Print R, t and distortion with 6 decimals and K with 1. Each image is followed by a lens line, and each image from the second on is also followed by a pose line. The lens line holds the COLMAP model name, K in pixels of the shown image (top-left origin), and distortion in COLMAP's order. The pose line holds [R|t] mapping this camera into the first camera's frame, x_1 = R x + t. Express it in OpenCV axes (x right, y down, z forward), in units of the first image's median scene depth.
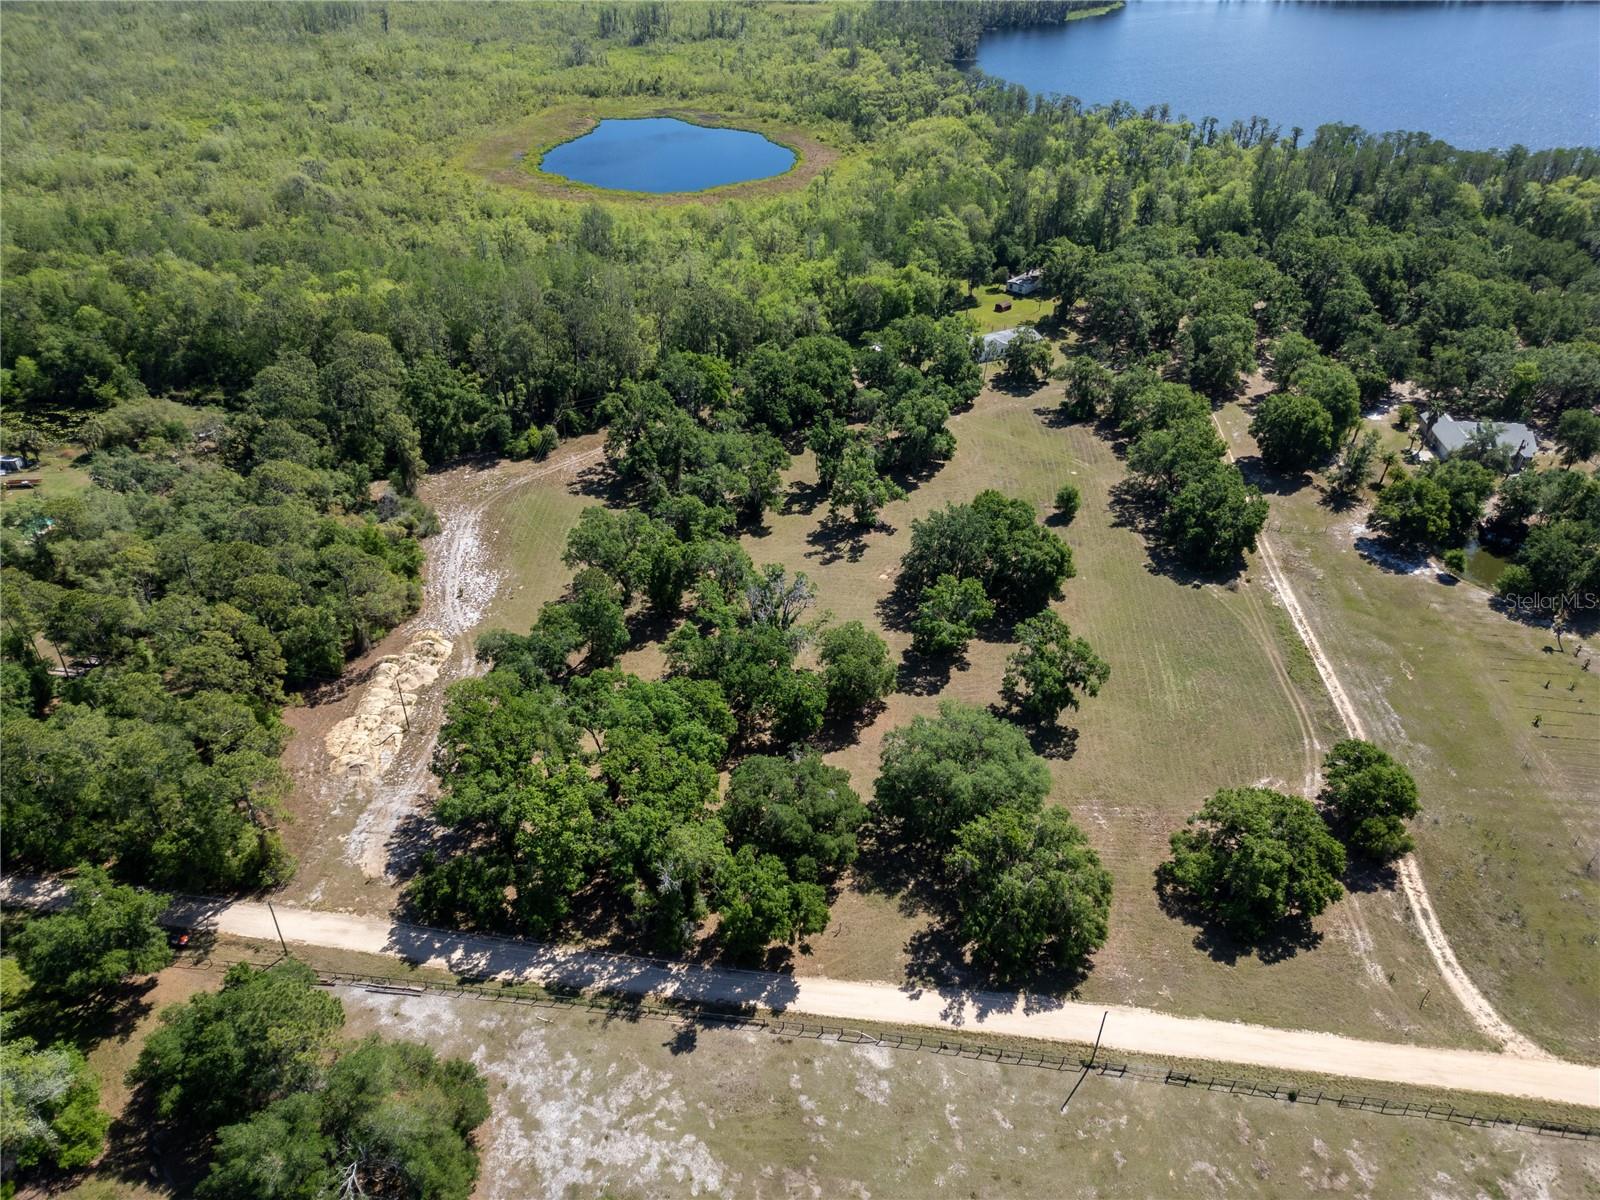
lens RADIAL K [[1122.3, 0, 797.6], [0, 1122.3, 614.1], [0, 0, 1]] dist [0.056585, -0.044547]
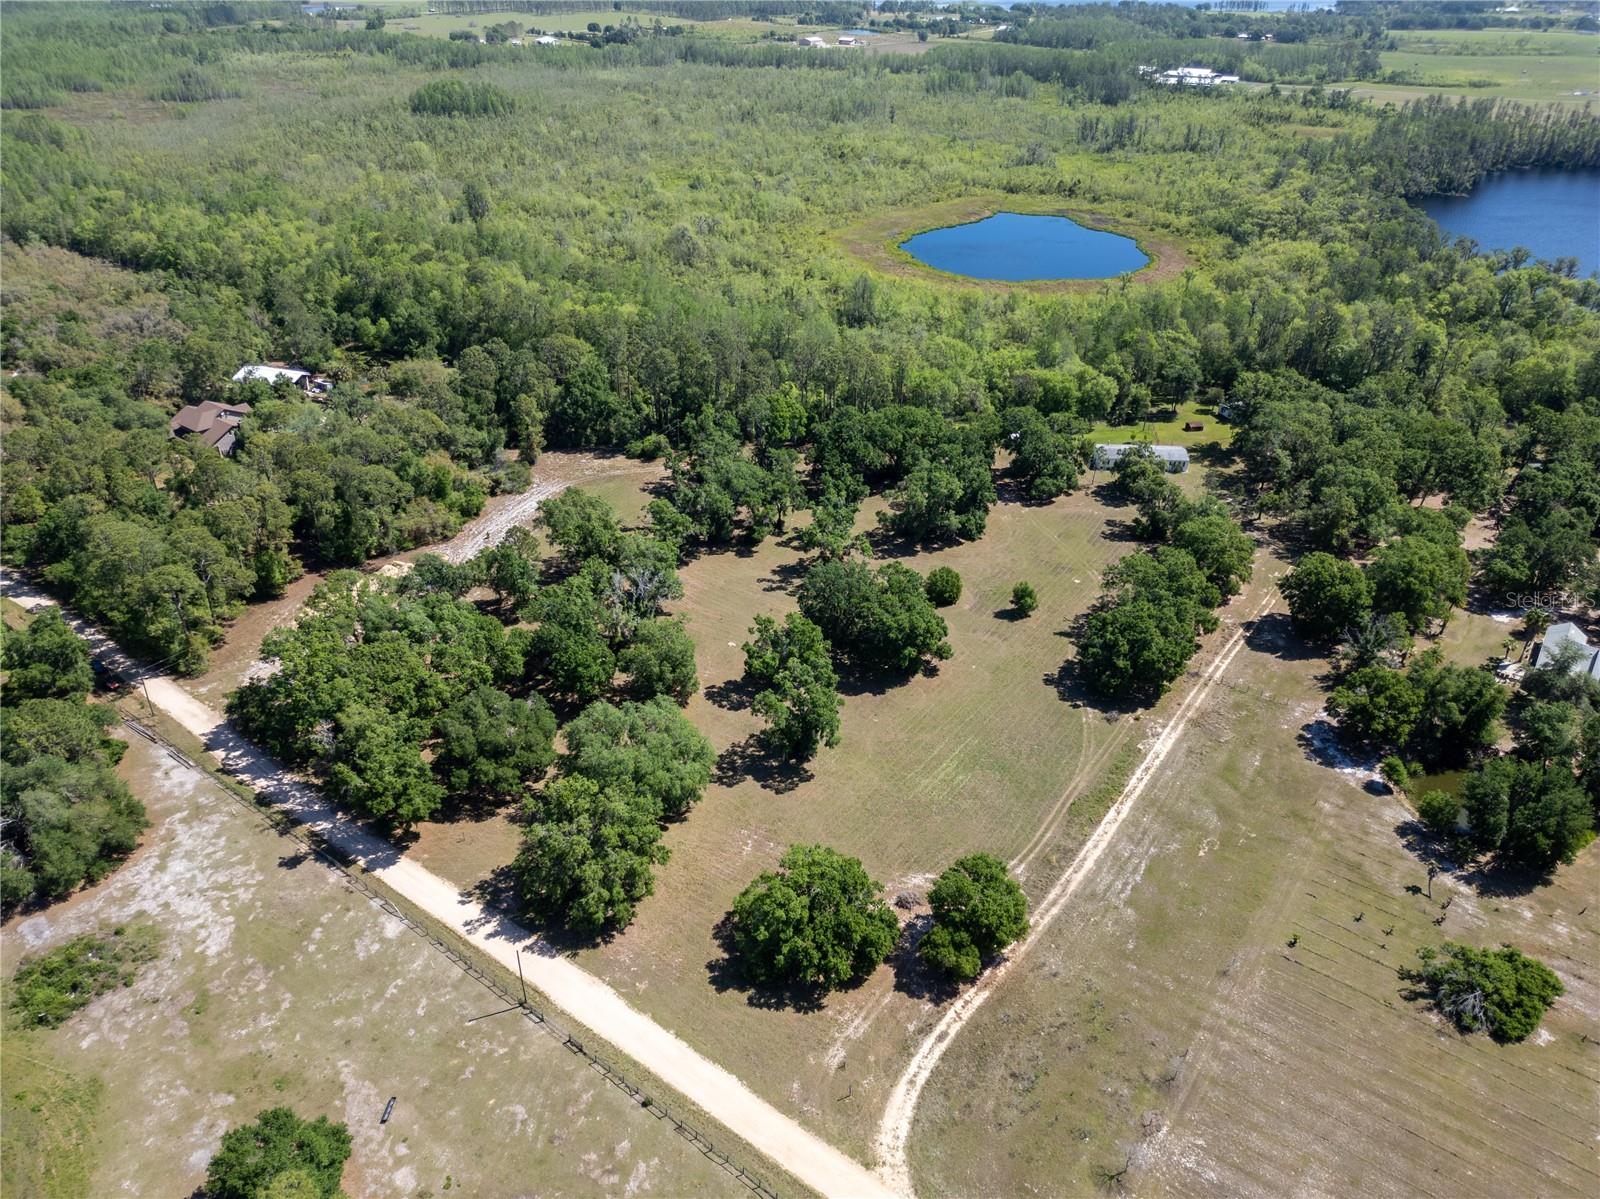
lens RADIAL K [[1122.3, 0, 794.8], [0, 1122.3, 606.4], [0, 0, 1]] dist [0.056585, -0.044547]
pose [[0.866533, 0.255228, -0.428929, 0.621152], [-0.290126, 0.956841, -0.016767, -0.023801], [0.406137, 0.138973, 0.903183, 0.038231]]
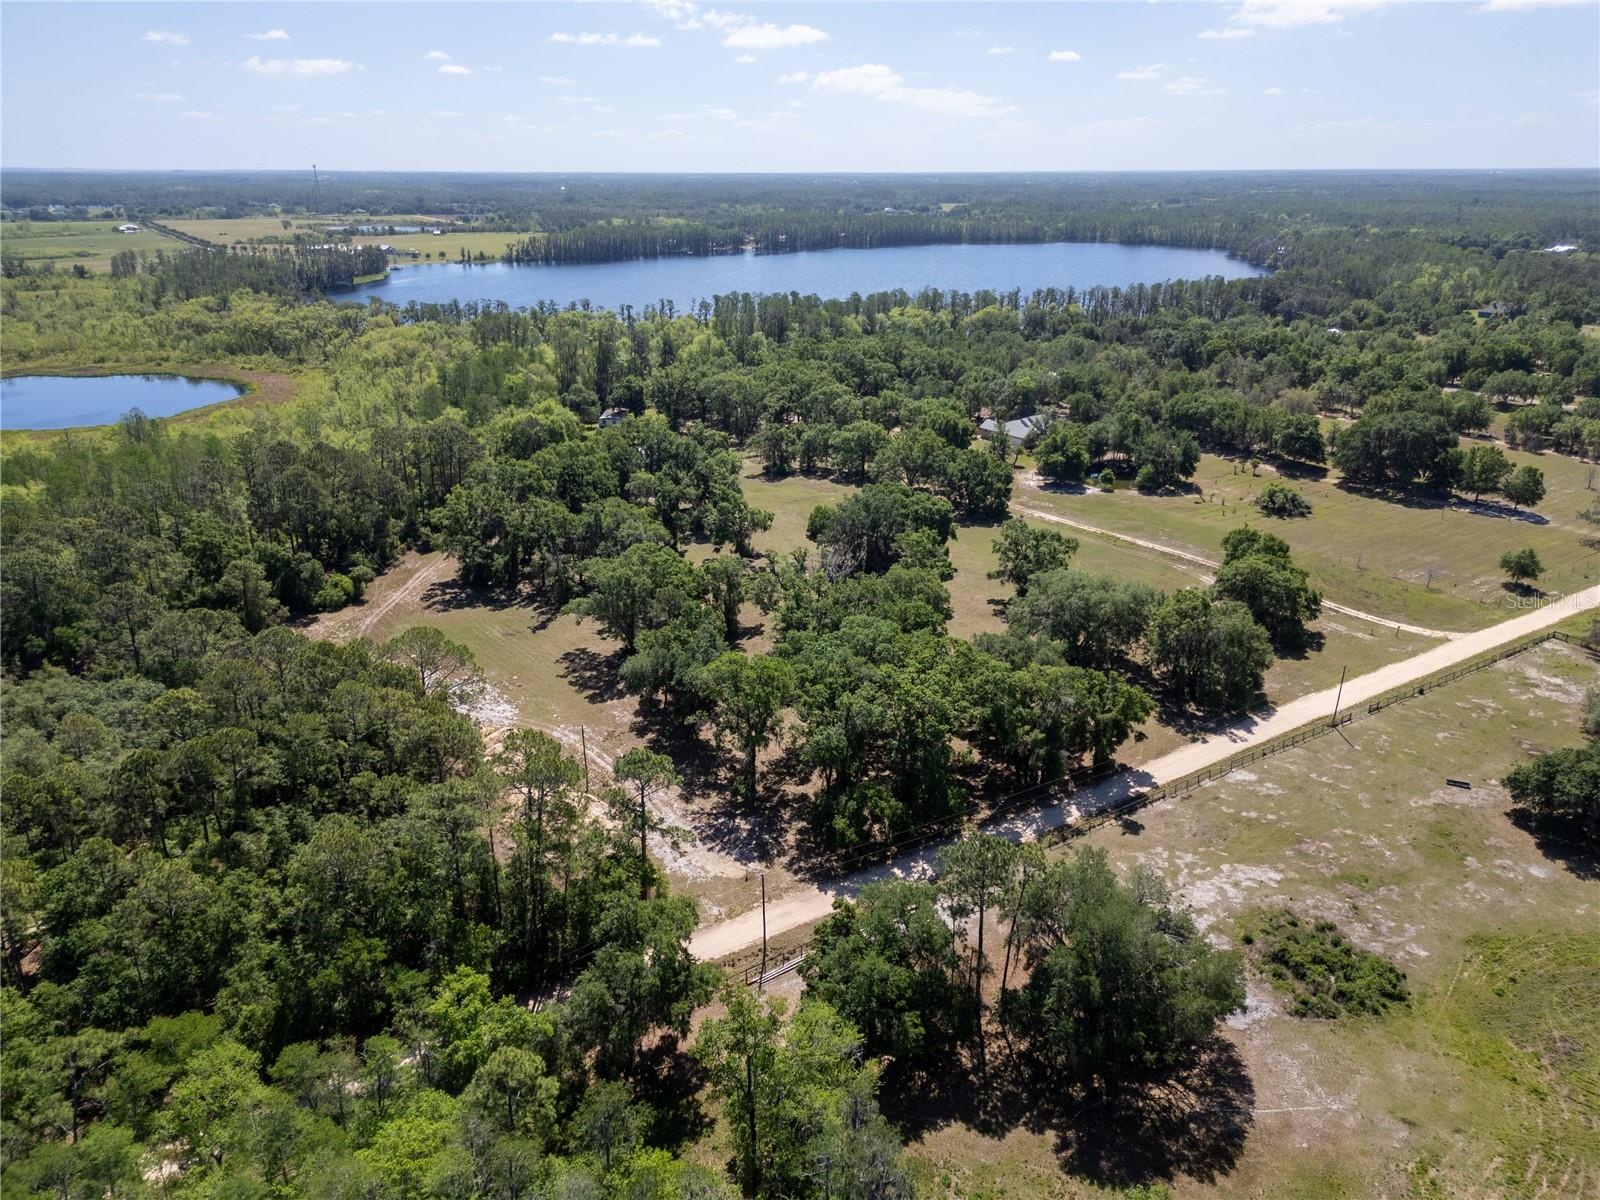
lens RADIAL K [[1122.3, 0, 803.0], [0, 1122.3, 608.9], [0, 0, 1]] dist [0.056585, -0.044547]
pose [[0.758149, -0.244769, 0.604399, -0.698617], [0.382324, 0.917704, -0.107930, 0.129796], [-0.528241, 0.312903, 0.789337, 0.176073]]
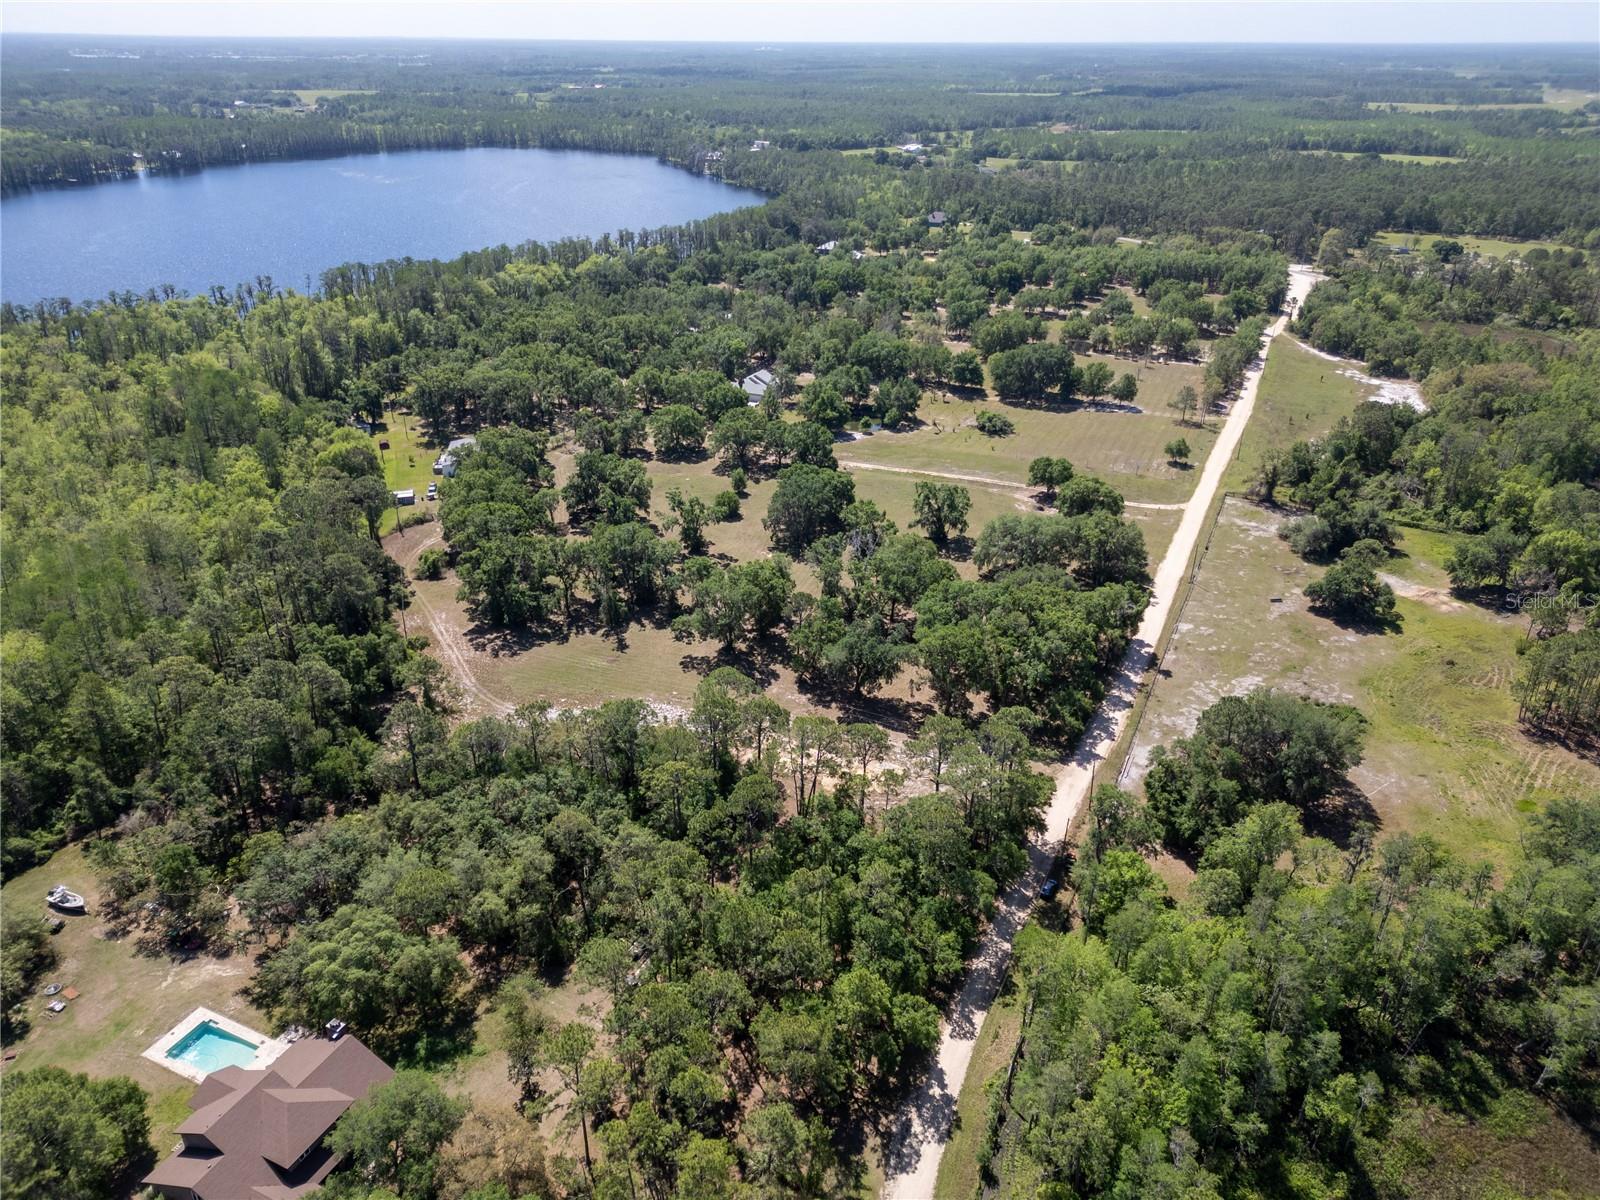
lens RADIAL K [[1122.3, 0, 788.7], [0, 1122.3, 602.1], [0, 0, 1]] dist [0.056585, -0.044547]
pose [[0.312628, -0.431322, 0.846301, -1.249383], [0.549022, 0.809111, 0.209556, -0.296594], [-0.775137, 0.399125, 0.489757, 0.411788]]
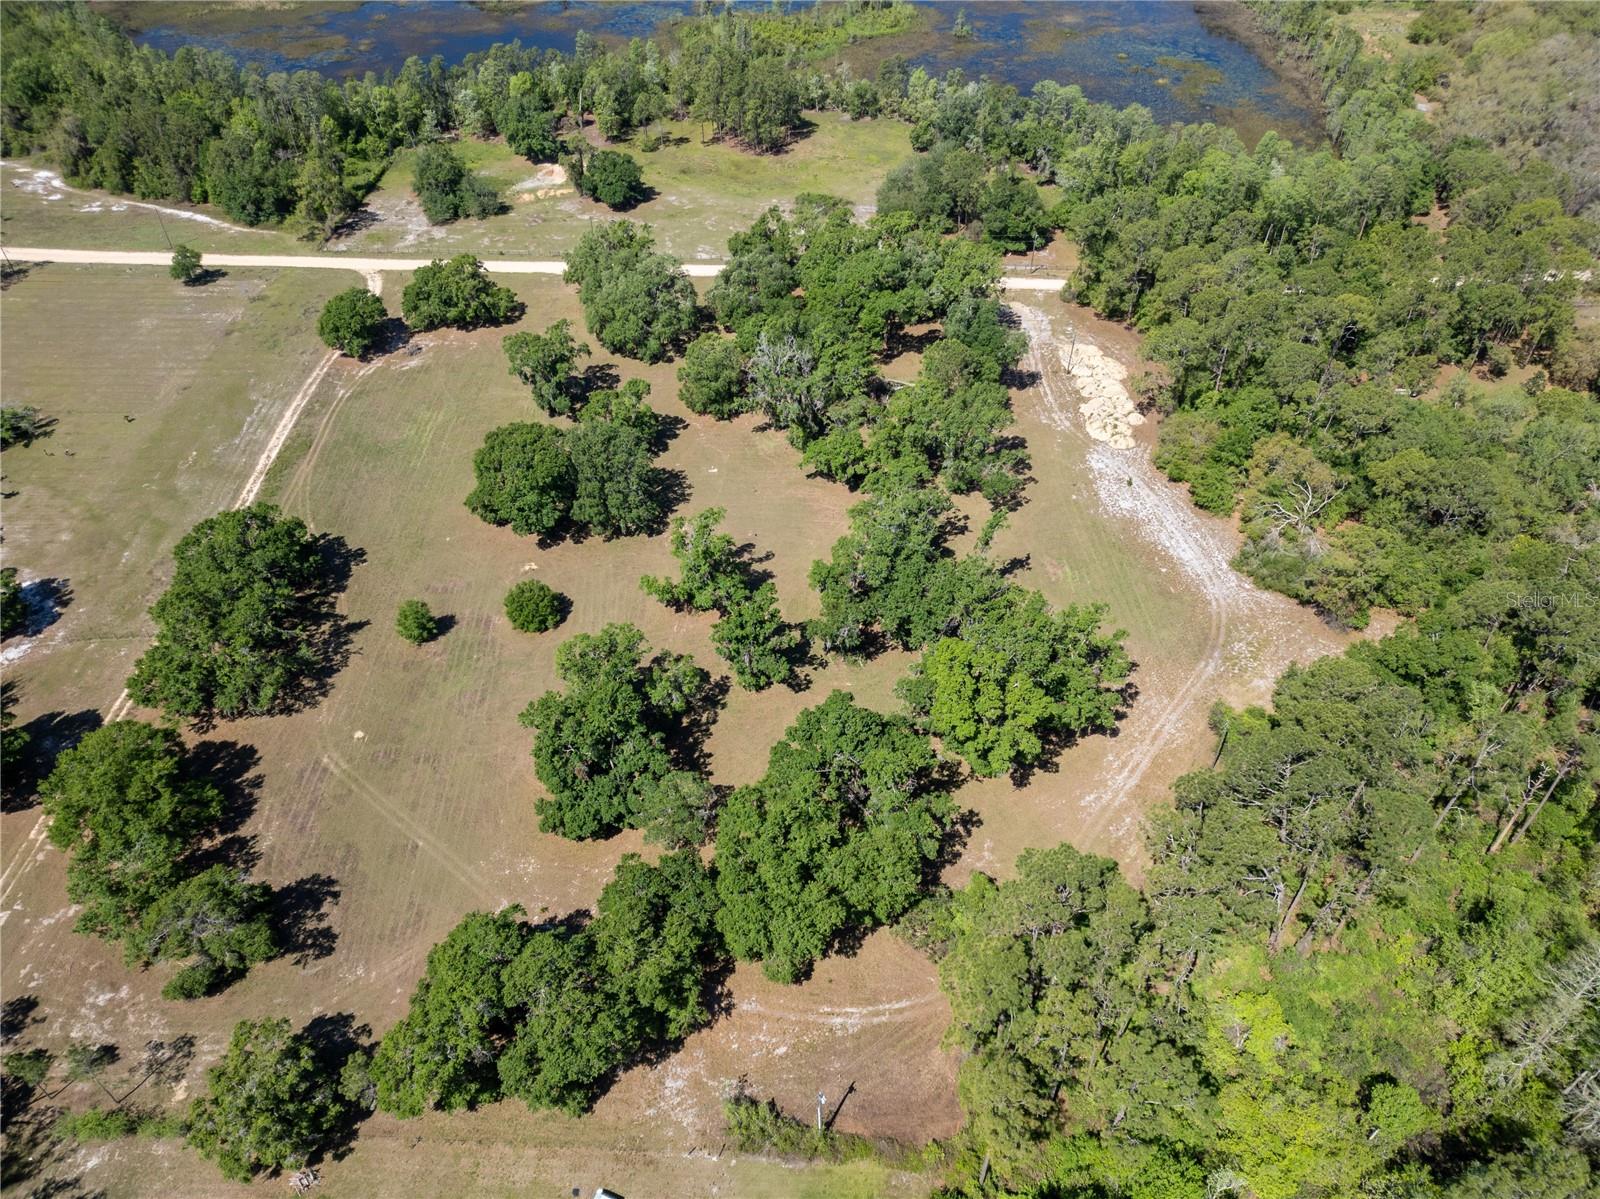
lens RADIAL K [[1122.3, 0, 797.9], [0, 1122.3, 604.2], [0, 0, 1]] dist [0.056585, -0.044547]
pose [[-0.995574, 0.057579, -0.074281, 0.063542], [-0.060748, 0.208823, 0.976065, -1.040160], [0.071712, 0.976257, -0.204401, 1.462747]]
